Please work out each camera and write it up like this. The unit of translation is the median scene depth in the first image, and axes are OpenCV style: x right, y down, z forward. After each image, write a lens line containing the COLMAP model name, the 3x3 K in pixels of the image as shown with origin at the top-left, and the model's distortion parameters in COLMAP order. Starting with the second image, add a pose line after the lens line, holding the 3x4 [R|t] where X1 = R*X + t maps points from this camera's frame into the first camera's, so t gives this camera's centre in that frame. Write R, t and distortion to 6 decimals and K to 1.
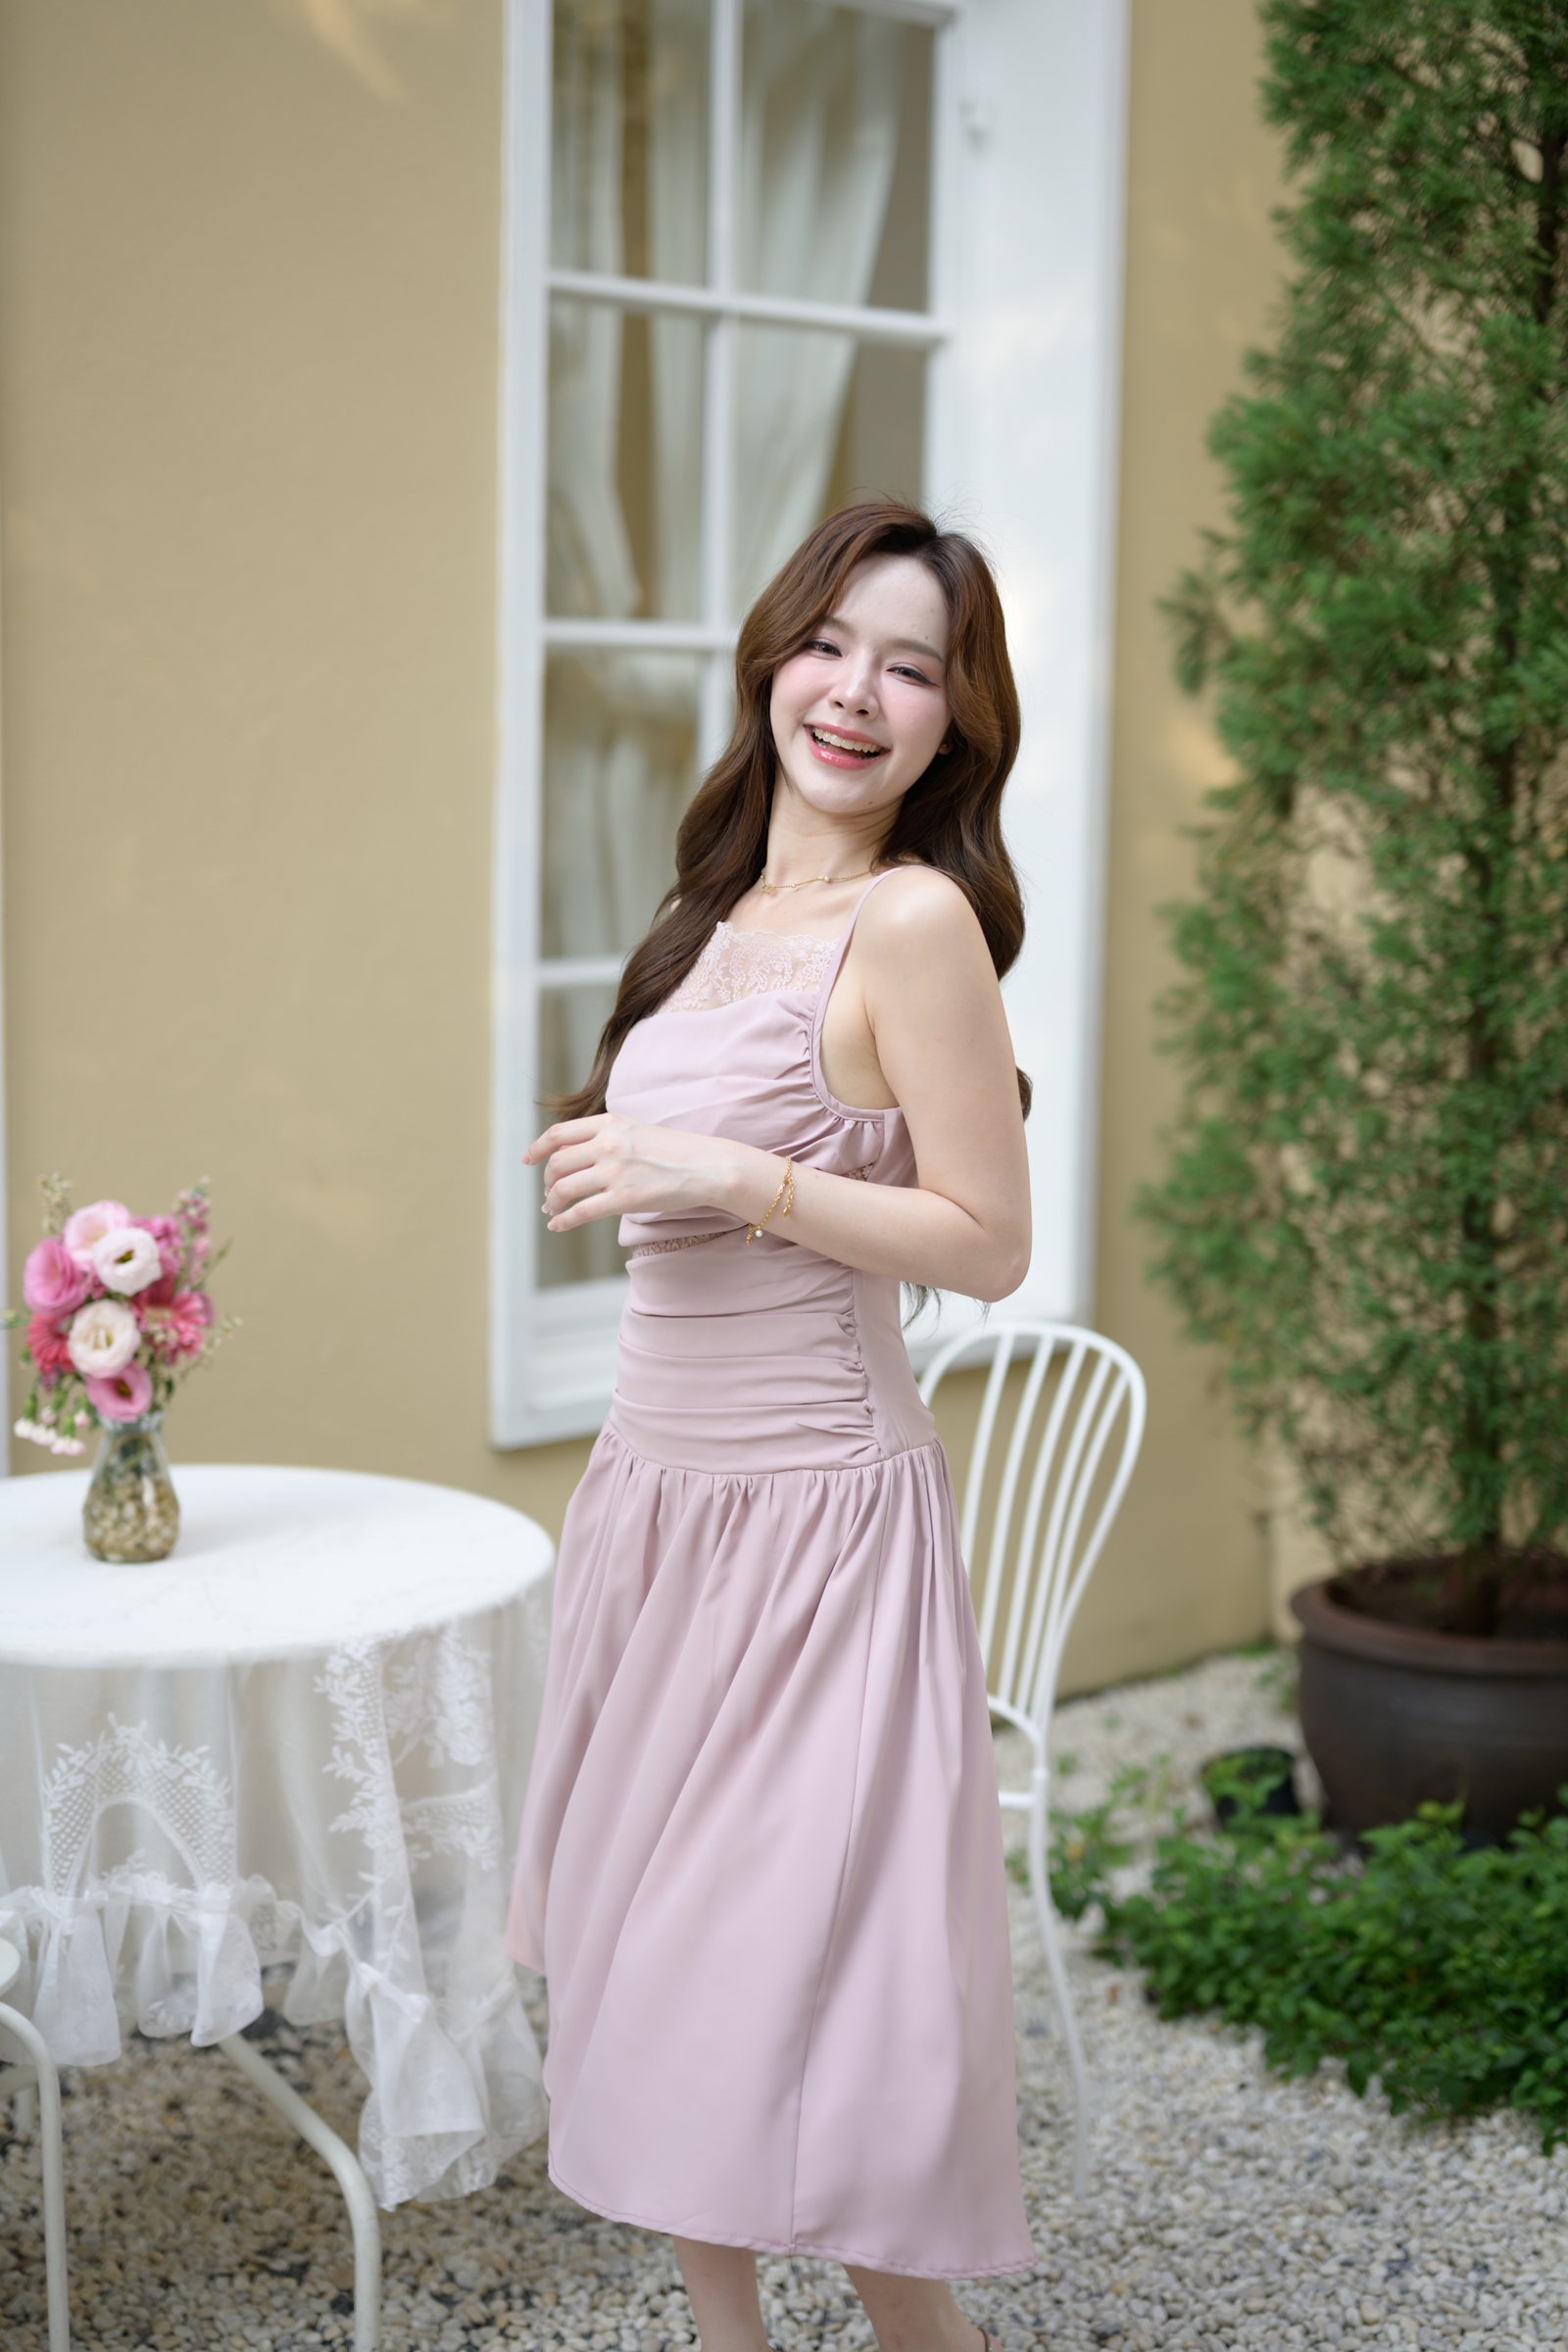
lens RADIAL K [[3393.9, 0, 822.1], [0, 3393.9, 1088.6], [0, 0, 1]] dist [0.001104, 0.013532]
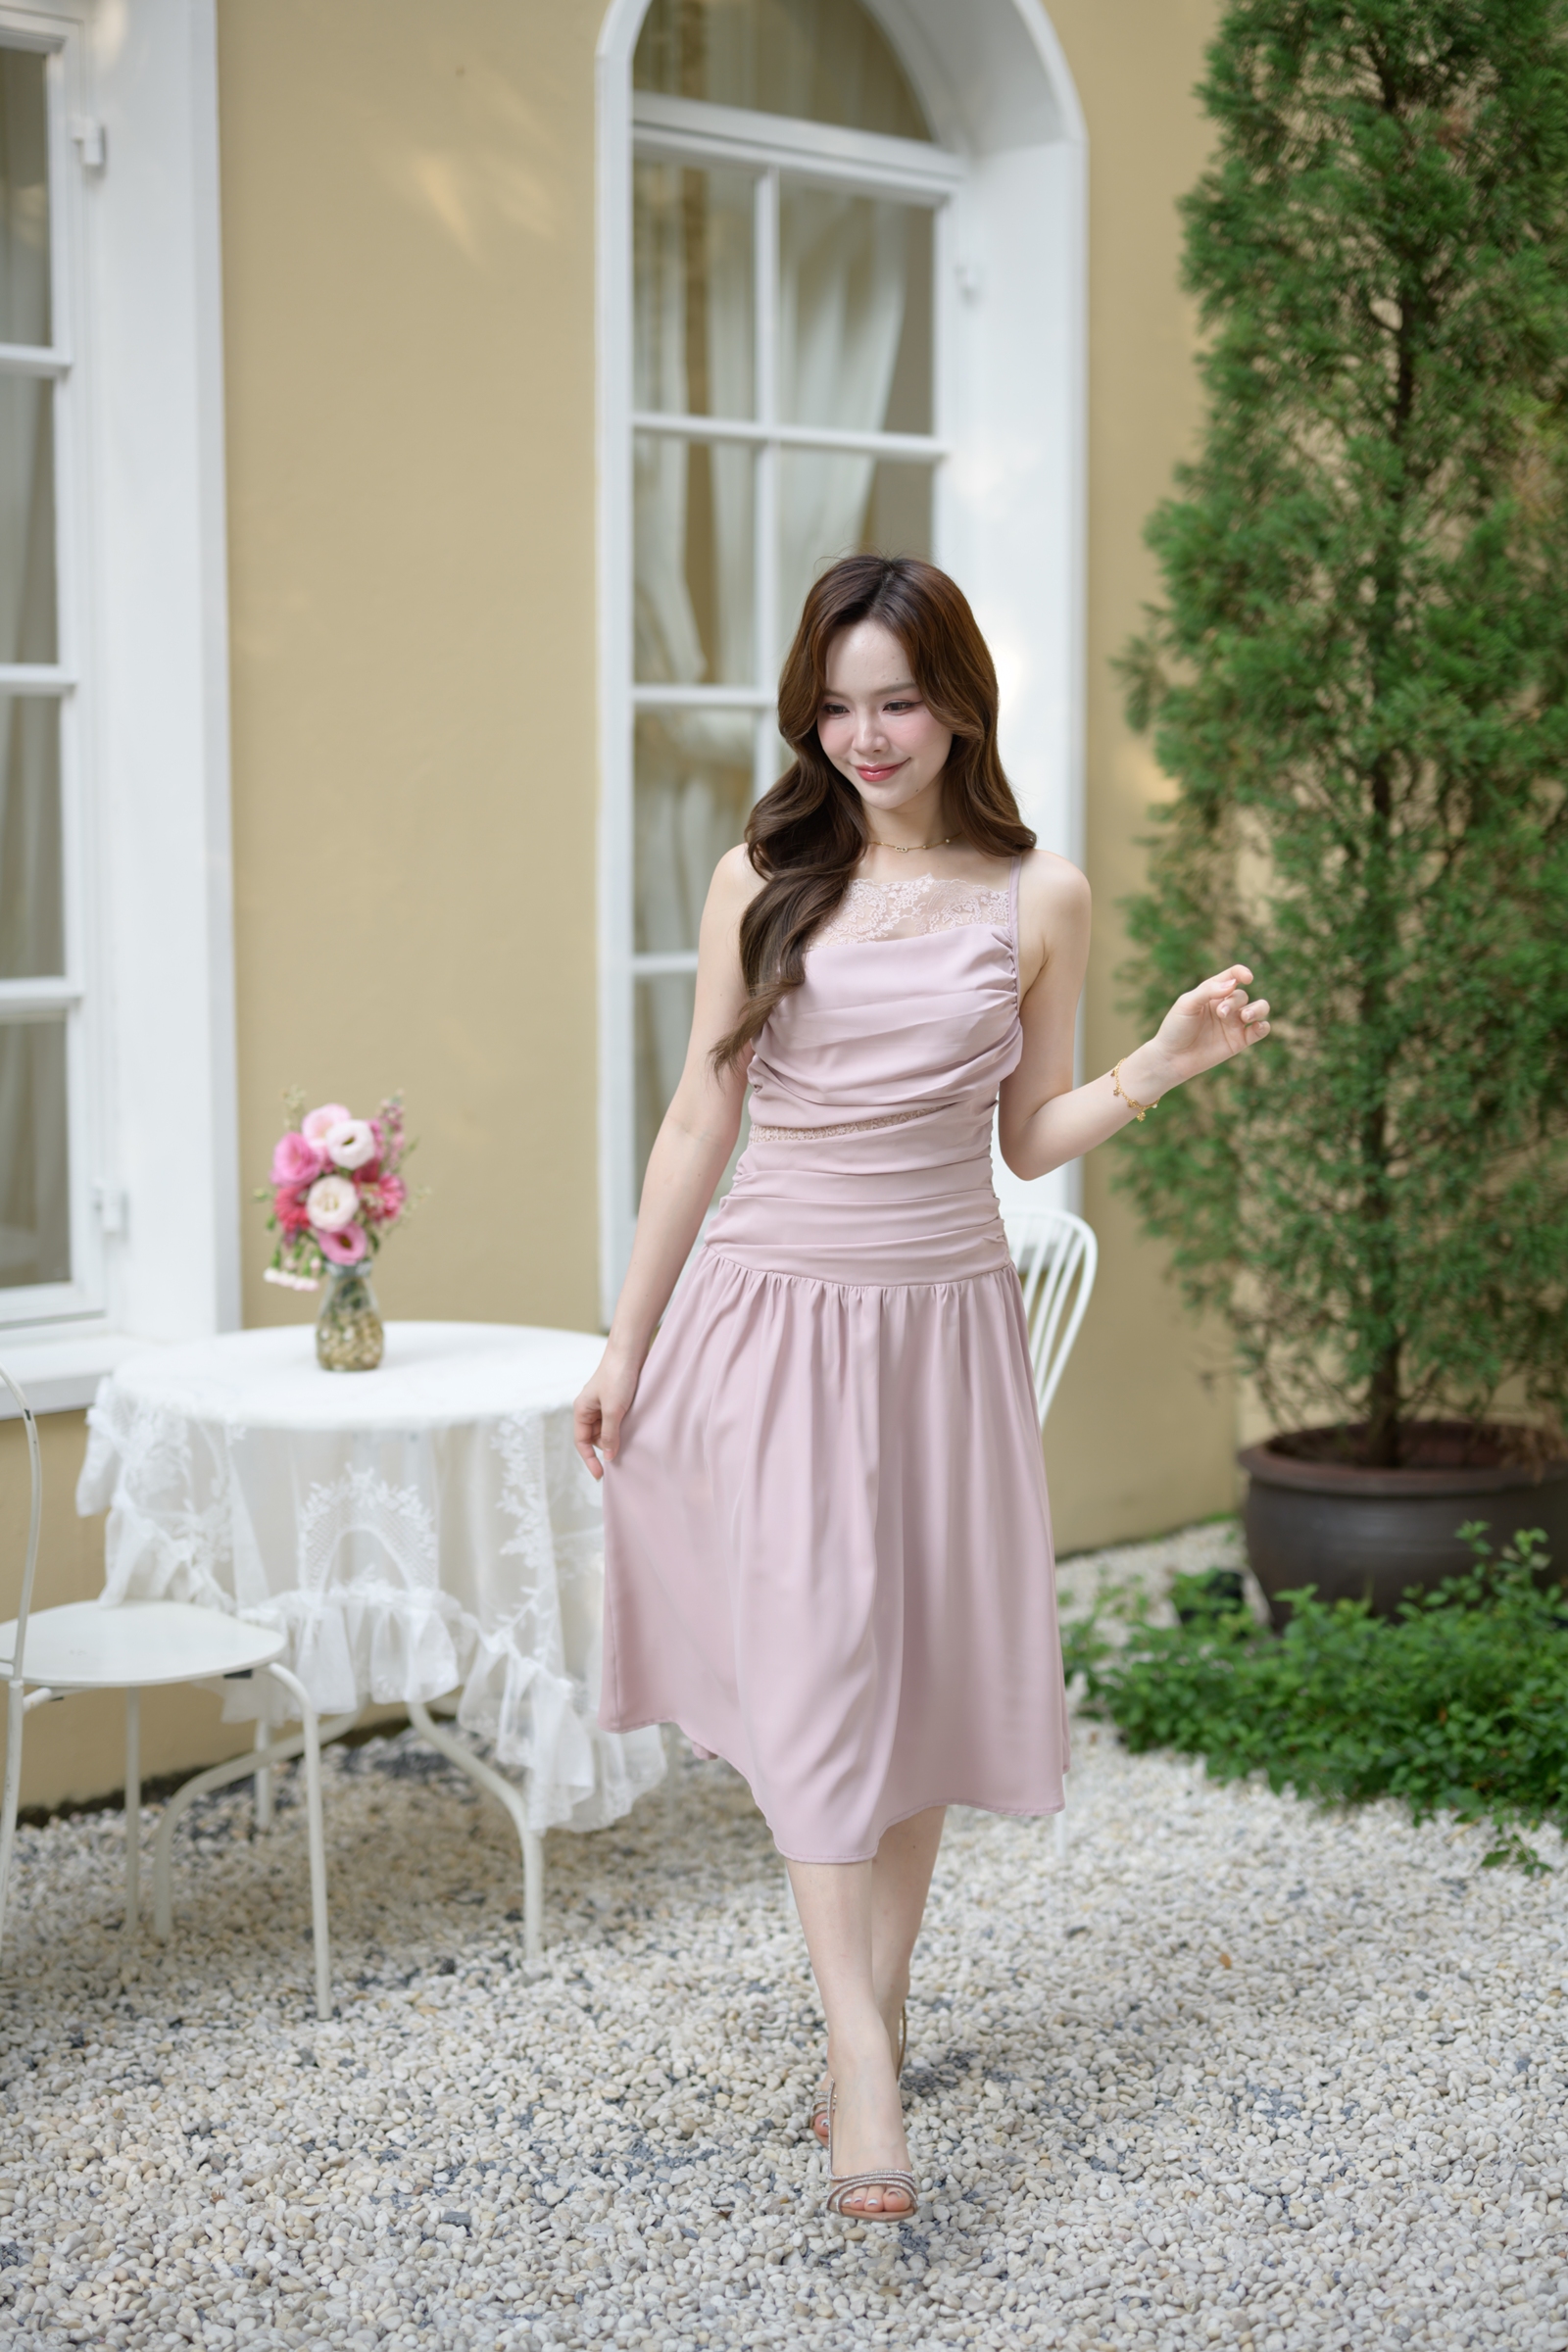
lens RADIAL K [[3390.8, 0, 818.0], [0, 3390.8, 1088.5], [0, 0, 1]] dist [-0.001905, 0.045089]
pose [[0.999652, -0.018272, -0.019017, 0.010972], [0.017832, 0.999575, -0.023078, 0.050558], [0.019430, 0.022731, 0.999553, -0.308667]]
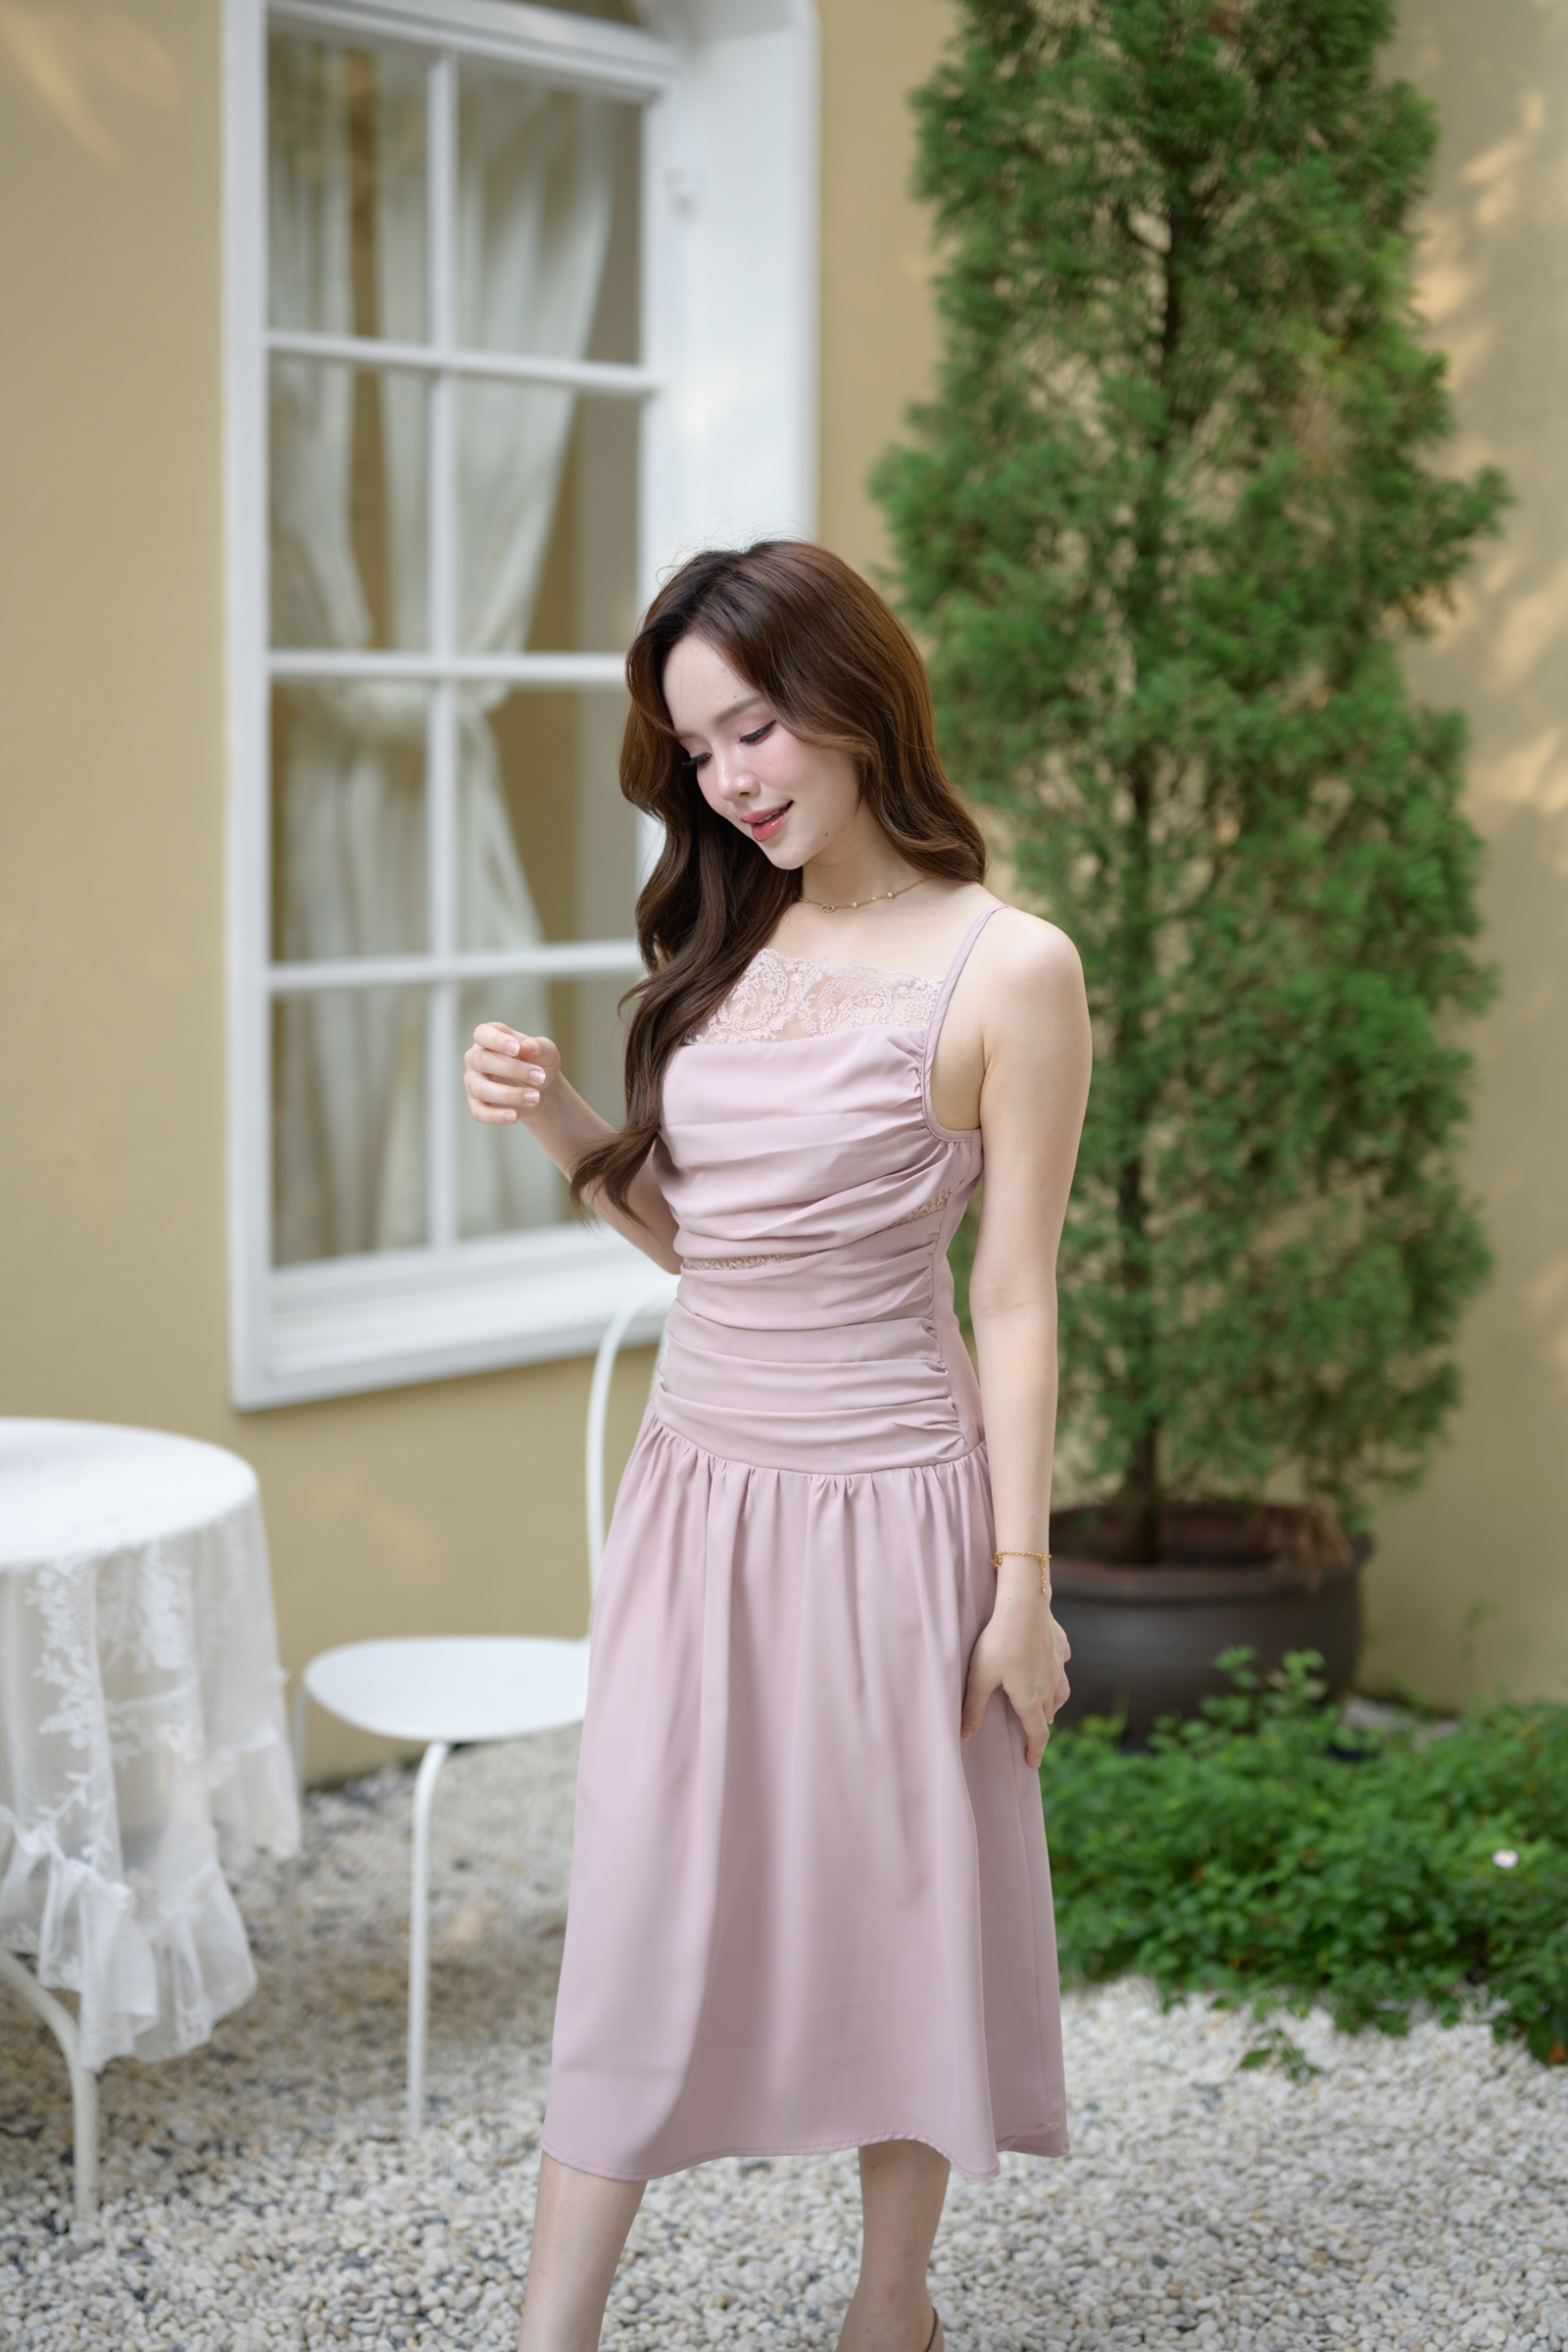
lens RADIAL K [[3393.9, 0, 822.1], [0, 3393.9, 1088.6], [0, 0, 1]] dist [0.001104, 0.013532]
pose [[0.999247, -0.012828, 0.036624, 0.059647], [0.013049, 0.999898, -0.005798, 0.012603], [-0.036546, 0.006272, 0.999312, -0.111688]]
